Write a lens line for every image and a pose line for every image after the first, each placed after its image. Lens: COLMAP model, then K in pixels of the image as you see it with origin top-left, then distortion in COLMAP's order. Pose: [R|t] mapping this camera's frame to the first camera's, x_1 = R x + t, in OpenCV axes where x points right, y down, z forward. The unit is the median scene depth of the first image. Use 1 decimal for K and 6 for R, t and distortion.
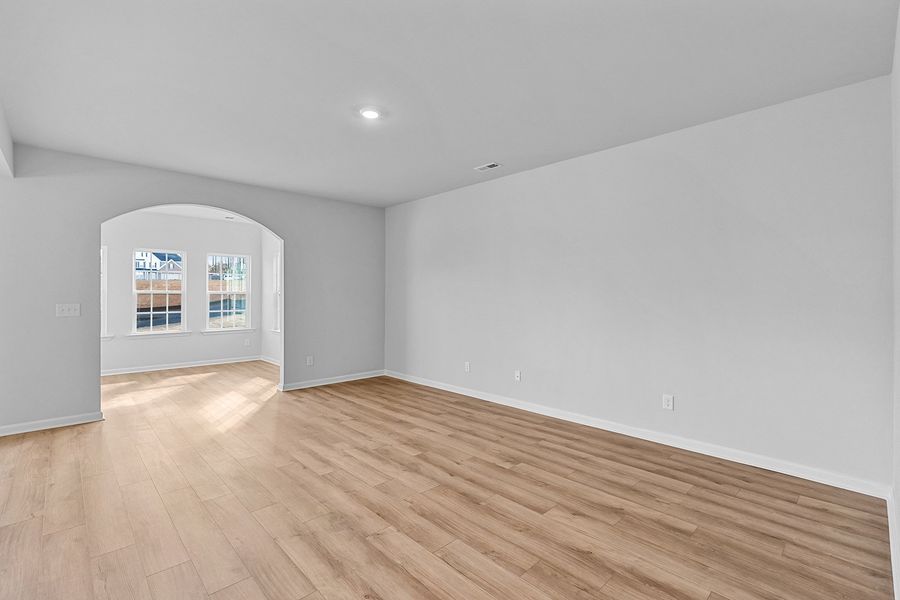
lens RADIAL K [[402.2, 0, 450.0], [0, 402.2, 300.0], [0, 0, 1]] dist [-0.010352, 0.000456]
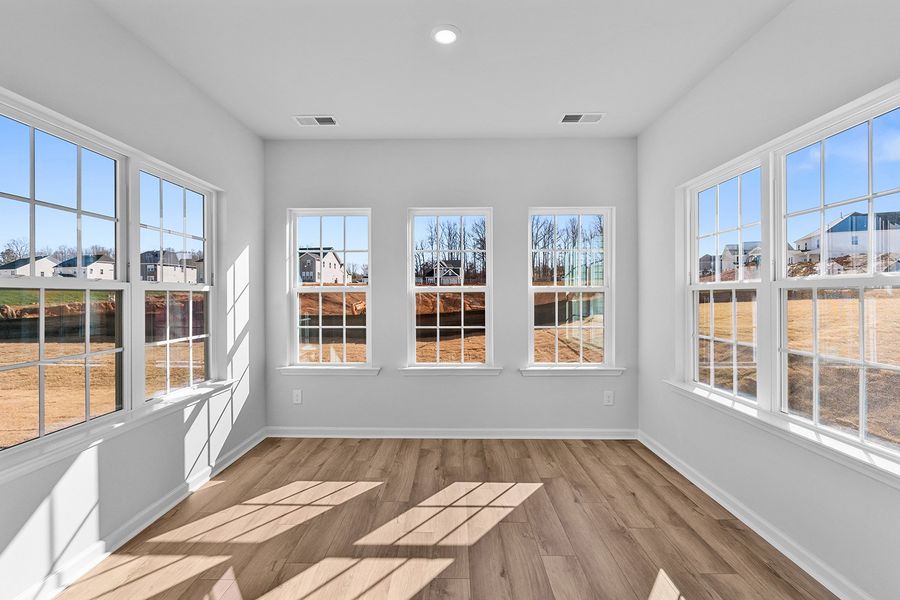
lens RADIAL K [[402.2, 0, 450.0], [0, 402.2, 300.0], [0, 0, 1]] dist [-0.010352, 0.000456]
pose [[0.710806, 0.003001, -0.703382, -0.555620], [-0.004830, 0.999988, -0.000614, -0.009615], [0.703372, 0.003834, 0.710812, 0.980353]]
